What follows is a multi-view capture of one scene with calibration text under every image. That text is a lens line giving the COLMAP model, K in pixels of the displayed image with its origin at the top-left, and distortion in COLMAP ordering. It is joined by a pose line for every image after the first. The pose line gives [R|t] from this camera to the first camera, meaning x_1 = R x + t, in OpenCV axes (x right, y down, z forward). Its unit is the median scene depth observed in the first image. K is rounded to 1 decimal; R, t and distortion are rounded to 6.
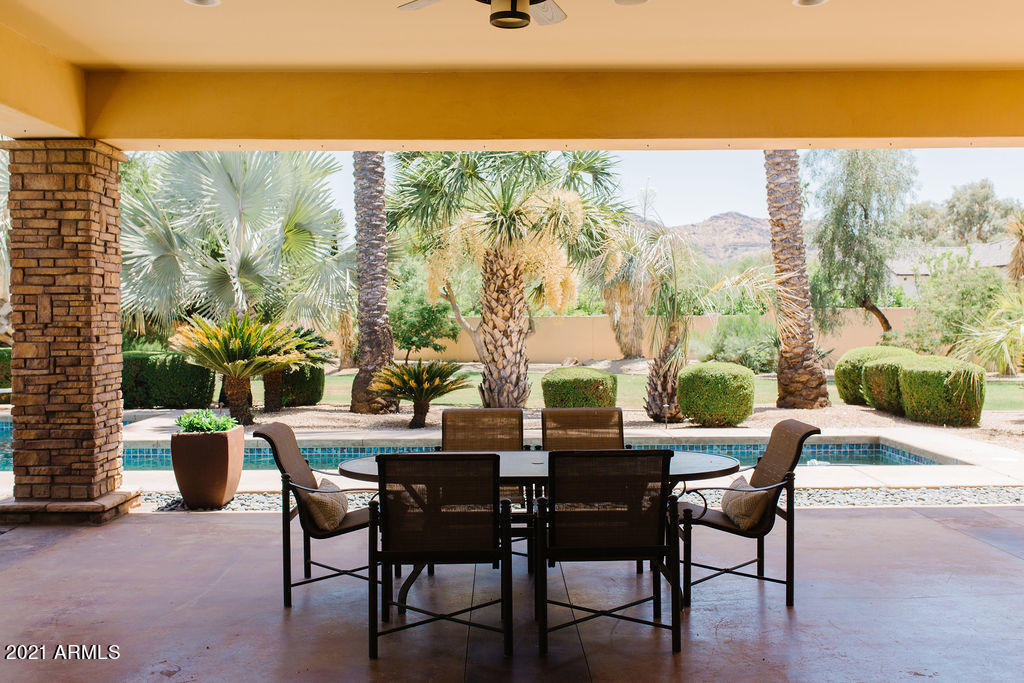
lens RADIAL K [[965.5, 0, 525.1], [0, 965.5, 377.6], [0, 0, 1]] dist [0.005922, 0.000000]
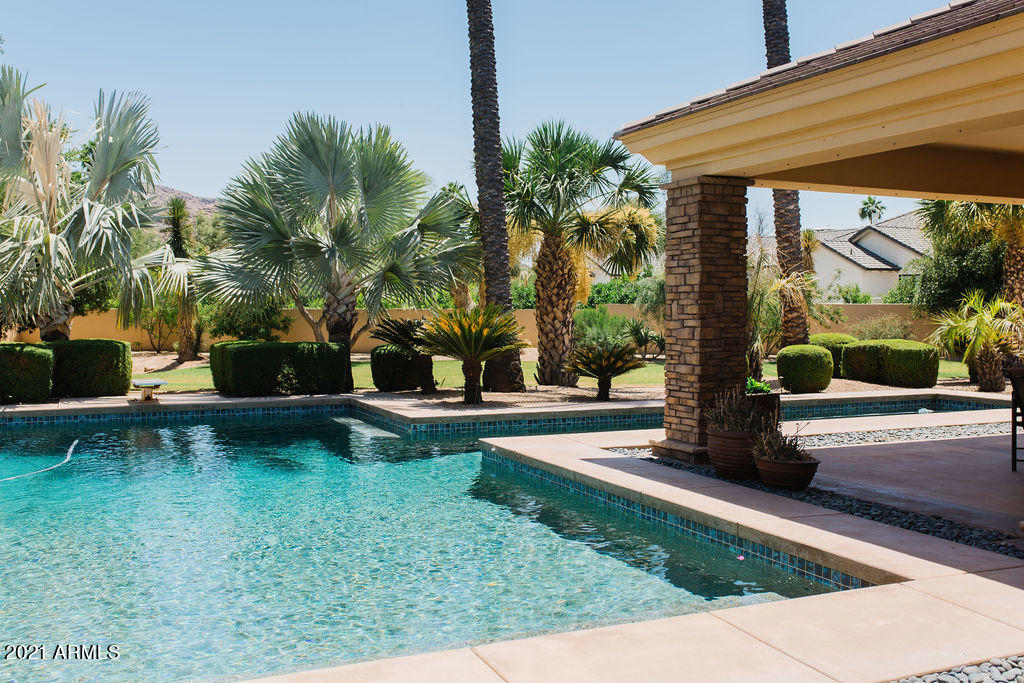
lens RADIAL K [[965.5, 0, 508.7], [0, 965.5, 383.3], [0, 0, 1]] dist [0.005922, 0.000000]
pose [[0.917474, -0.023676, 0.397090, -1.278264], [0.018489, 0.999686, 0.016886, 0.013030], [-0.397366, -0.008151, 0.917624, -0.120702]]
